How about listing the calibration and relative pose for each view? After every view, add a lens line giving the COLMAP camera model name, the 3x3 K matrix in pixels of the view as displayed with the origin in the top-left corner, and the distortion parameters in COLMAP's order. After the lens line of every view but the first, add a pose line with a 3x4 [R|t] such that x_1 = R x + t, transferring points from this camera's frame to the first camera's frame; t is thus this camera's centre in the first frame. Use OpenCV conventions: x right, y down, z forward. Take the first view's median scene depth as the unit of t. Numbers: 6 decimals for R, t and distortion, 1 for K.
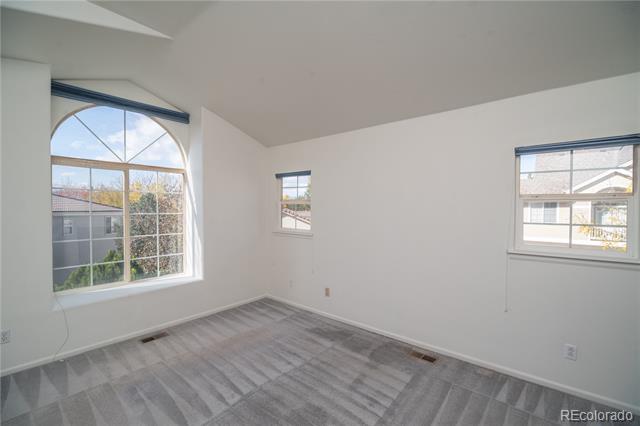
lens RADIAL K [[281.7, 0, 320.0], [0, 281.7, 213.0], [0, 0, 1]] dist [-0.016456, 0.000427]
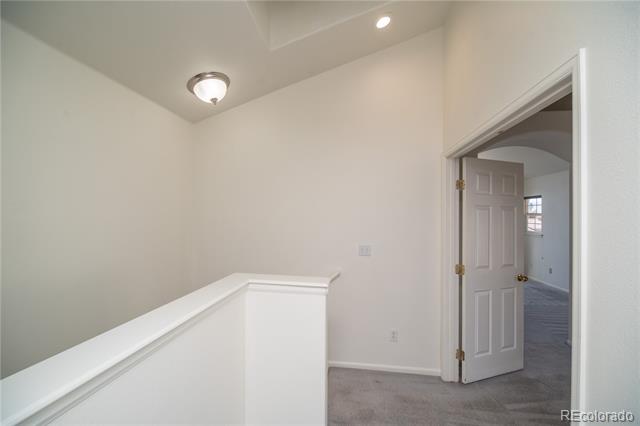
lens RADIAL K [[276.1, 0, 319.9], [0, 276.1, 214.1], [0, 0, 1]] dist [-0.001457, -0.000747]
pose [[0.520634, -0.010109, -0.853720, 0.796701], [-0.018739, 0.999554, -0.023263, 0.023411], [0.853574, 0.028110, 0.520212, -1.093553]]
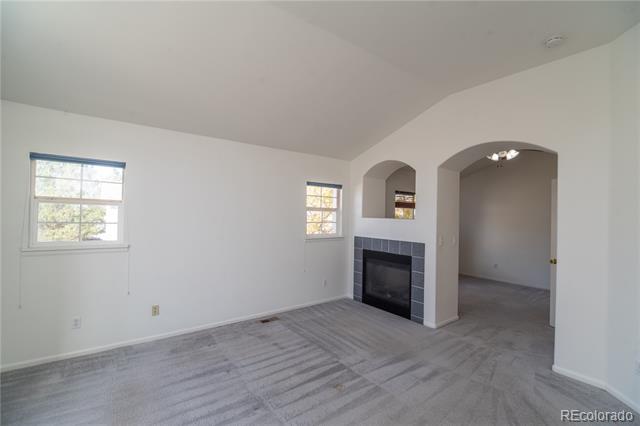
lens RADIAL K [[285.3, 0, 318.3], [0, 285.3, 211.6], [0, 0, 1]] dist [-0.001649, -0.000262]
pose [[0.217644, 0.009037, 0.975986, -0.832106], [-0.005854, 0.999951, -0.007954, -0.016919], [-0.976011, -0.003982, 0.217686, 0.387628]]
